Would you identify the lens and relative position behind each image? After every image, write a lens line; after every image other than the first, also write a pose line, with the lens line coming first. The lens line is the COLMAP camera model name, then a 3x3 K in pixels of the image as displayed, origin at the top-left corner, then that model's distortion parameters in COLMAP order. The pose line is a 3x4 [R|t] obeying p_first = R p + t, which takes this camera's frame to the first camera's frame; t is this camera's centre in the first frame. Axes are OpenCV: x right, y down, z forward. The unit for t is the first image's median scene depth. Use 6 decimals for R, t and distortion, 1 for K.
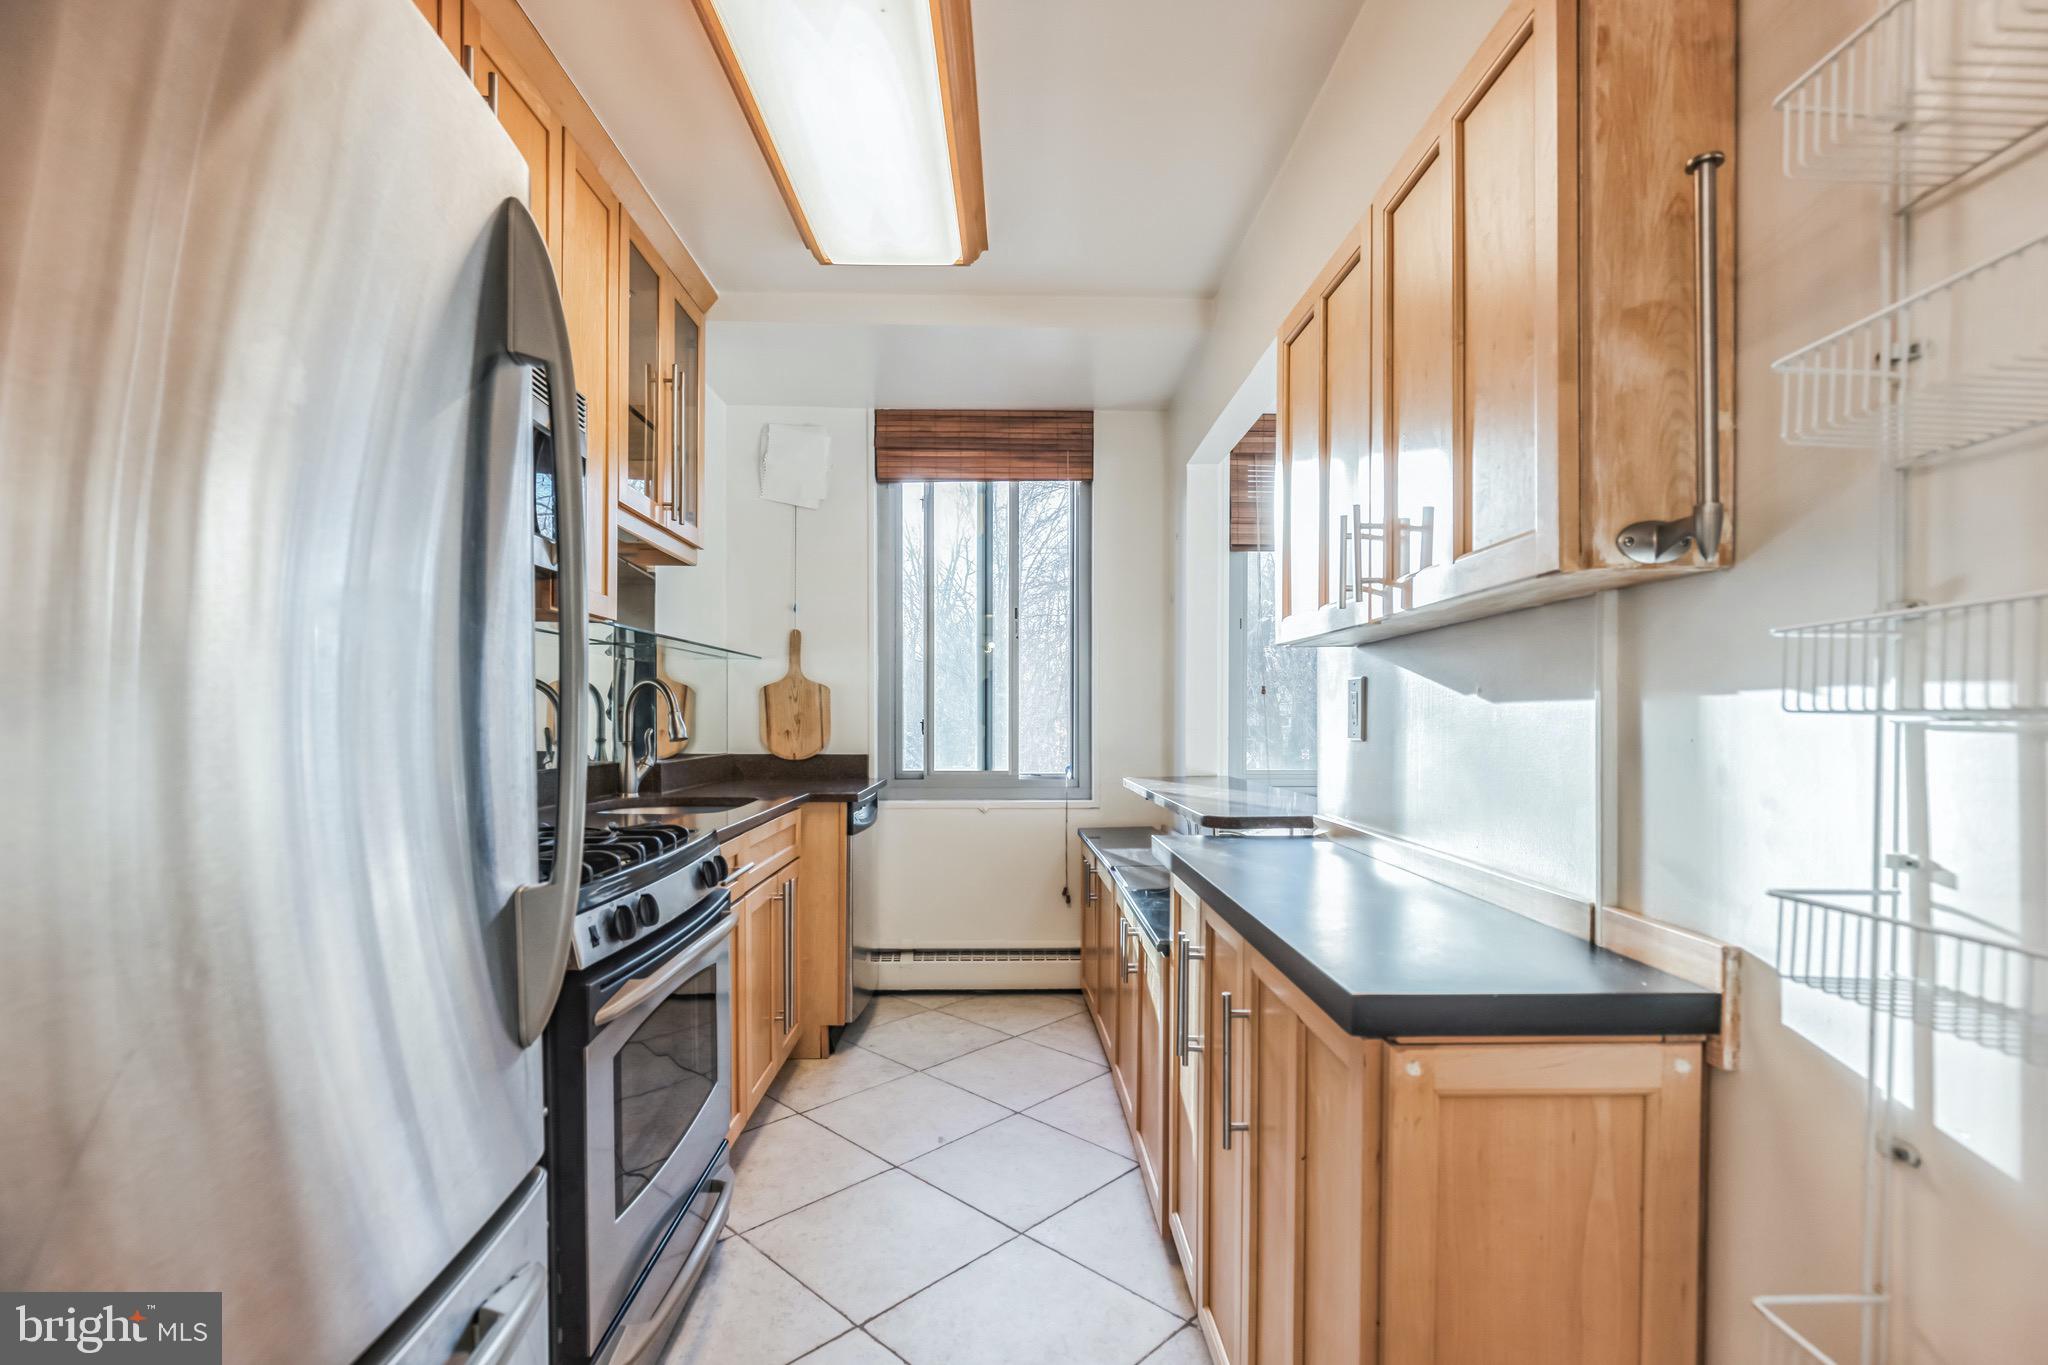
lens RADIAL K [[941.7, 0, 1015.2], [0, 941.7, 751.6], [0, 0, 1]] dist [-0.007006, -0.000023]
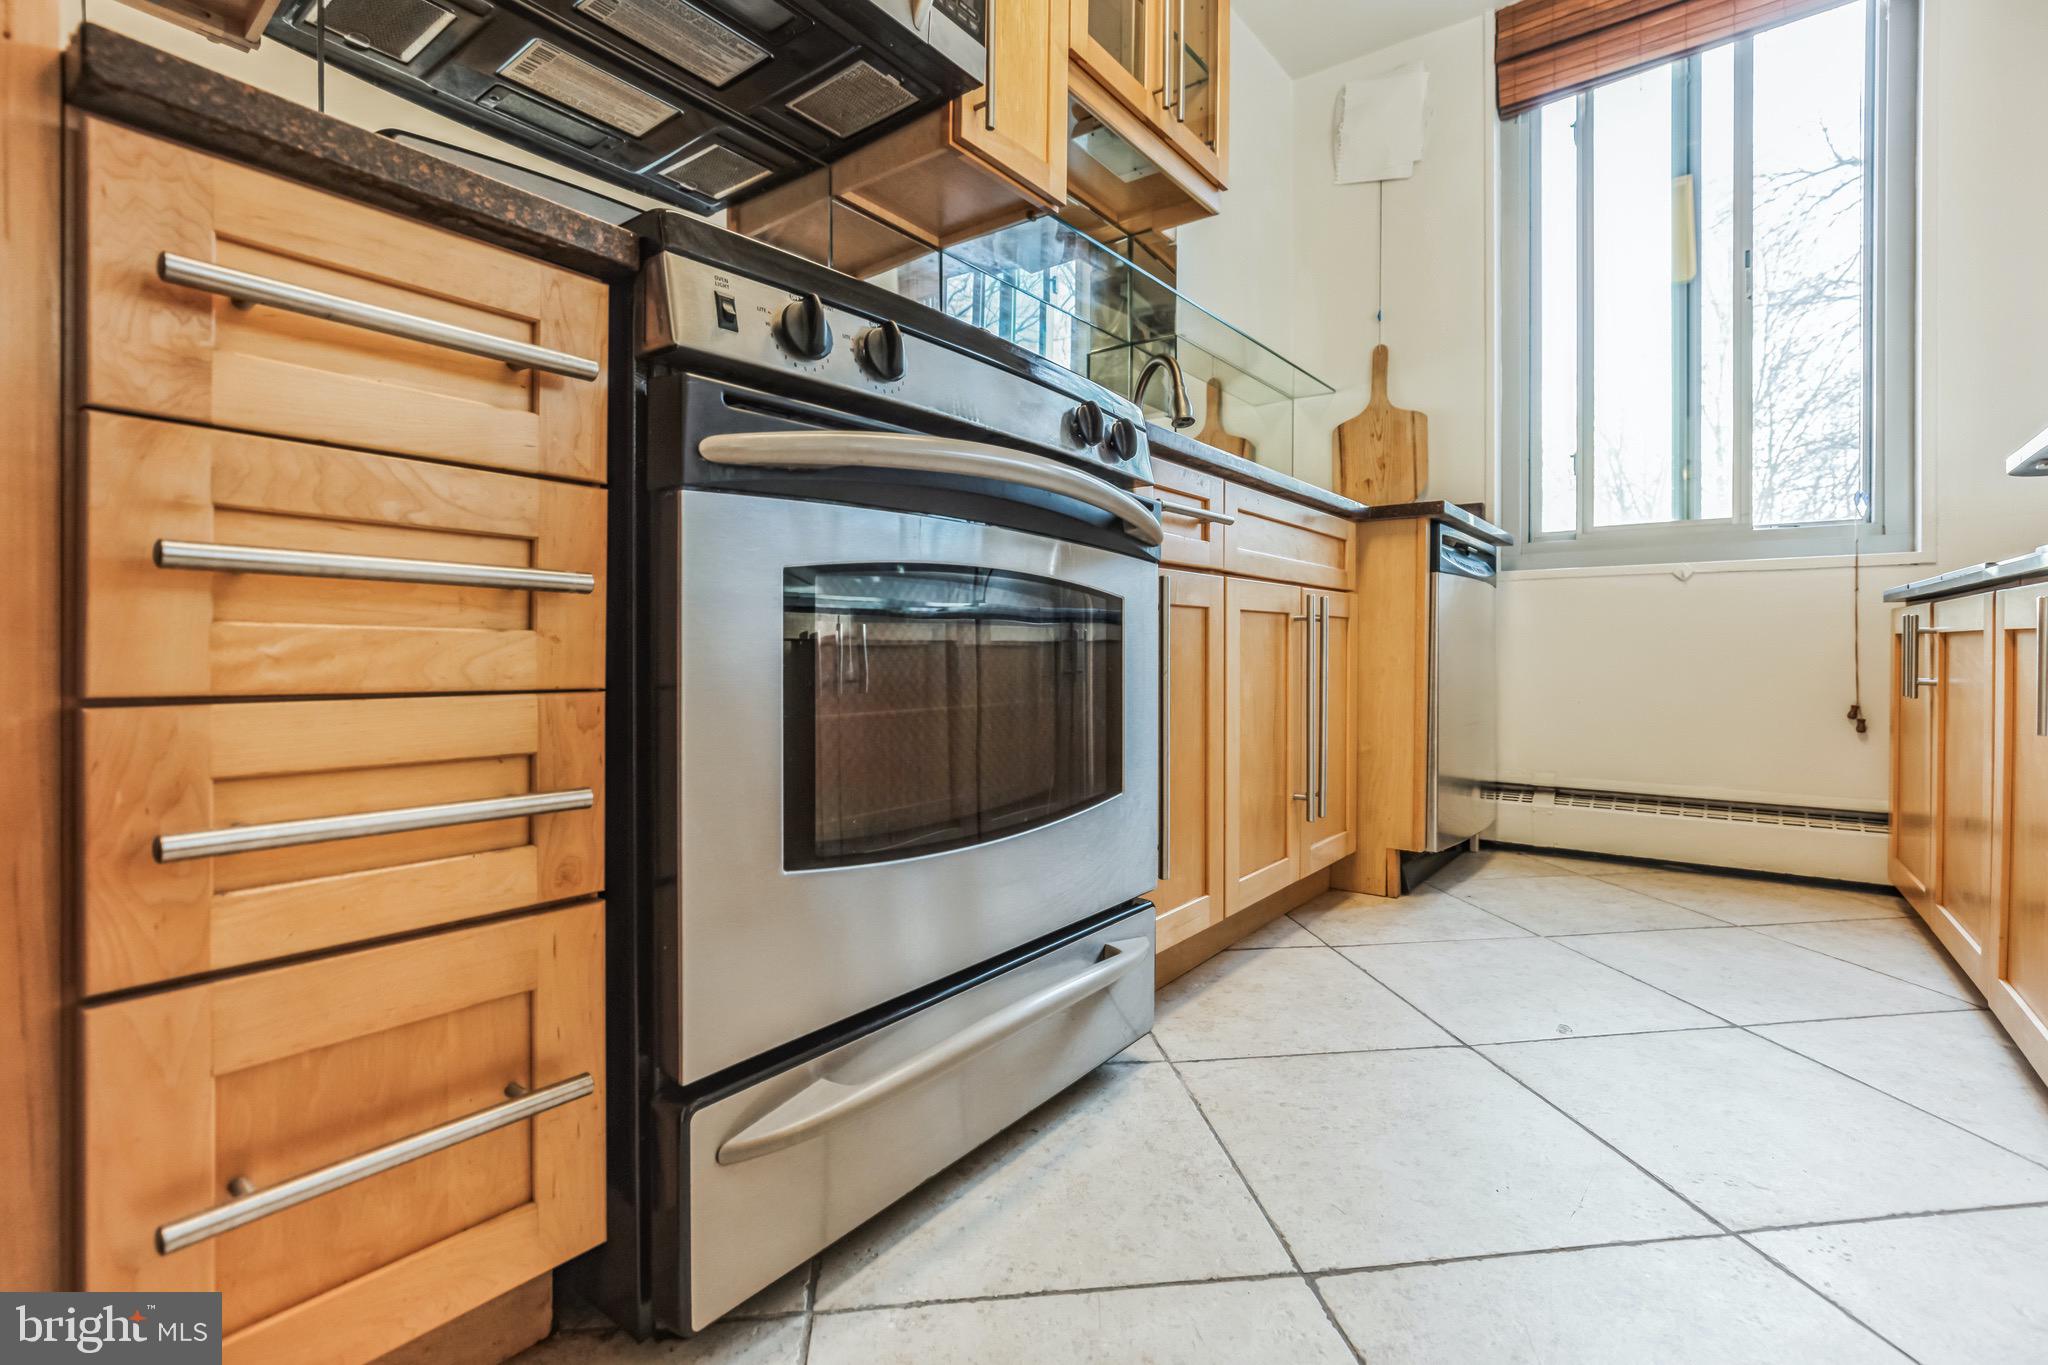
lens RADIAL K [[941.7, 0, 1024.2], [0, 941.7, 644.7], [0, 0, 1]] dist [-0.007006, -0.000023]
pose [[0.786004, 0.001466, -0.618220, 0.008703], [-0.026689, 0.999145, -0.031563, 0.141989], [0.617645, 0.041308, 0.785371, 0.239582]]
